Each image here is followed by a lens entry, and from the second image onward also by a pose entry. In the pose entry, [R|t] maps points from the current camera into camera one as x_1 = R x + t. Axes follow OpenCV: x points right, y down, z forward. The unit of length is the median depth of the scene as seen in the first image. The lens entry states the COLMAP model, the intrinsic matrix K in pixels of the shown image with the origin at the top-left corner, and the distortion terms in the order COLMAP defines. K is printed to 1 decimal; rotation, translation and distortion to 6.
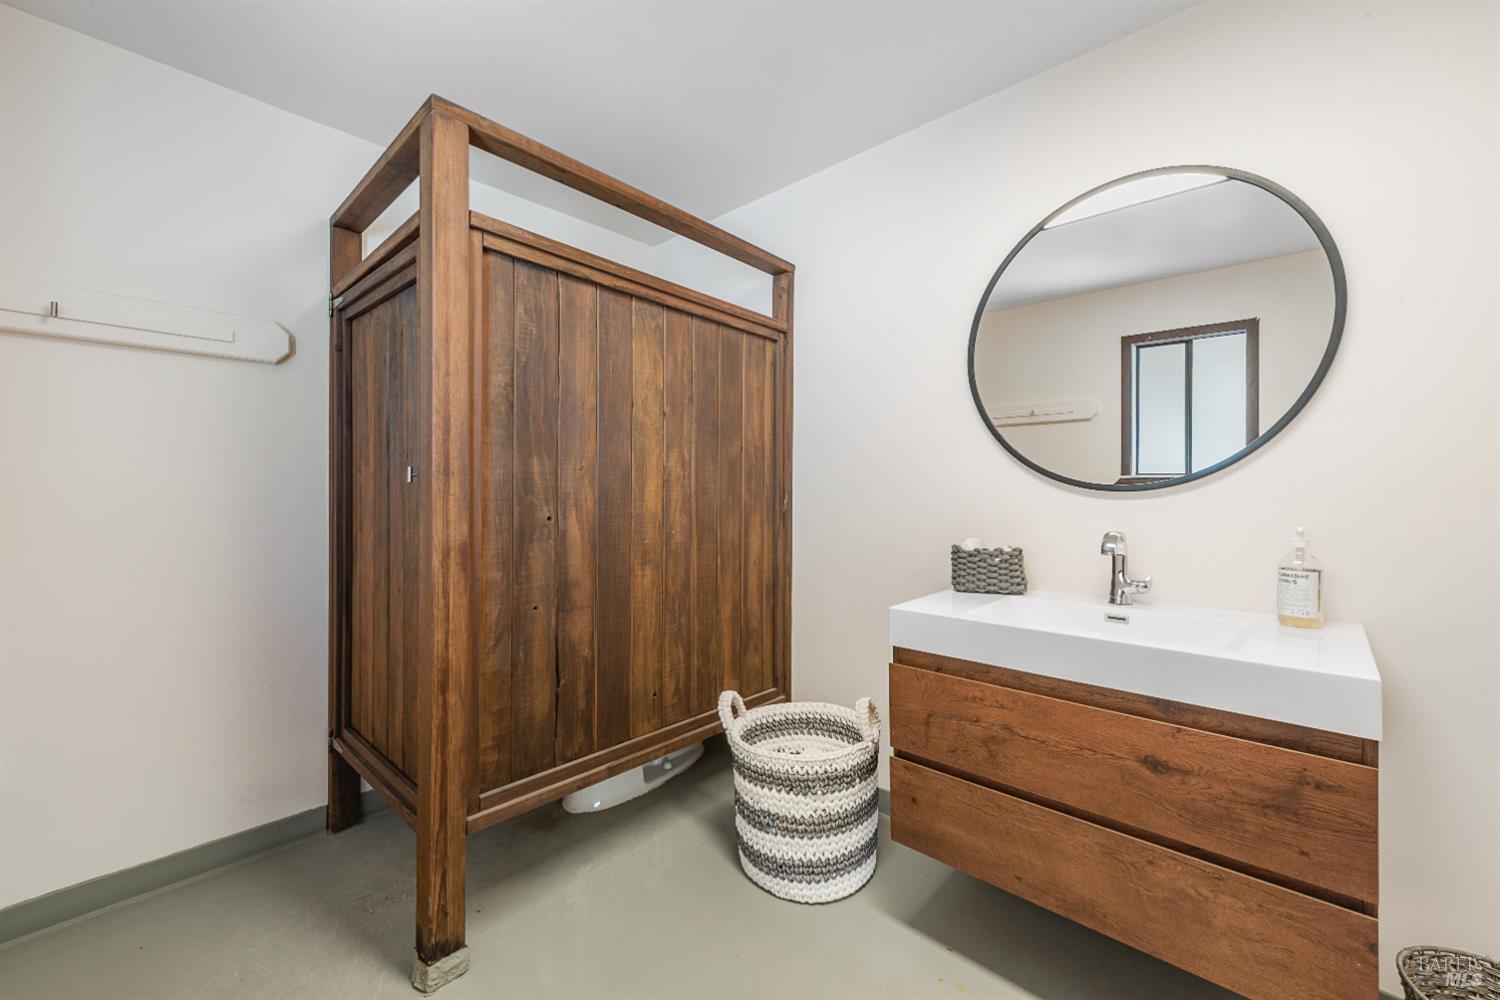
lens RADIAL K [[590.5, 0, 750.0], [0, 590.5, 500.0], [0, 0, 1]] dist [0.000229, -0.000304]
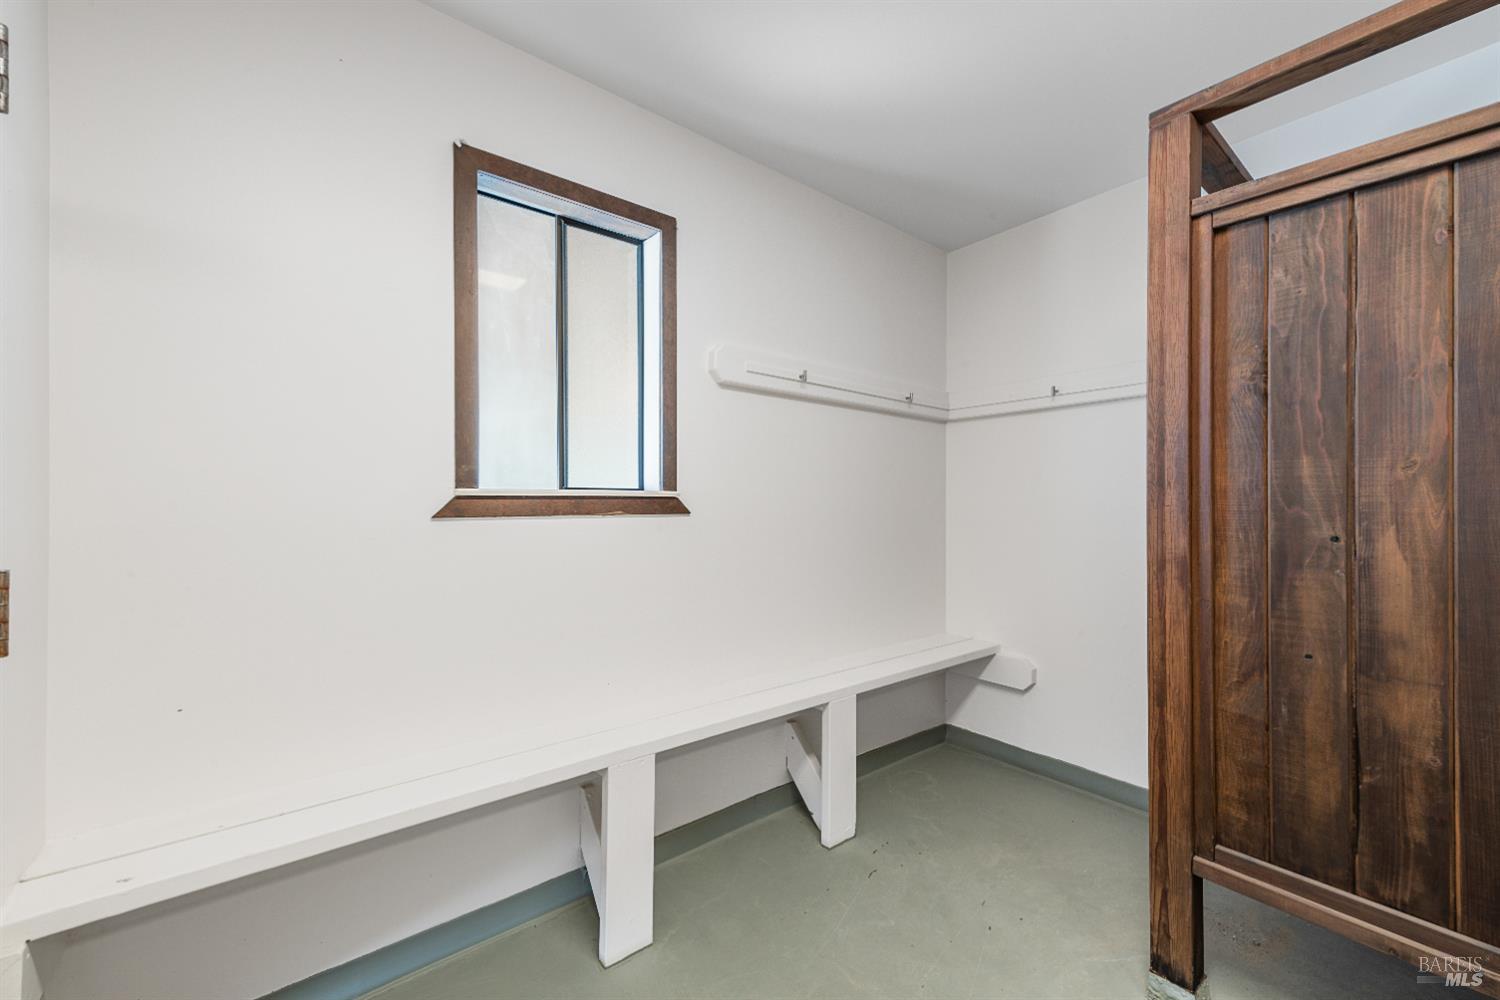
lens RADIAL K [[590.5, 0, 750.0], [0, 590.5, 500.0], [0, 0, 1]] dist [0.000229, -0.000304]
pose [[-0.154752, -0.010470, -0.987898, 0.499528], [-0.003872, 0.999943, -0.009992, -0.006195], [0.987946, 0.002279, -0.154783, 0.416169]]
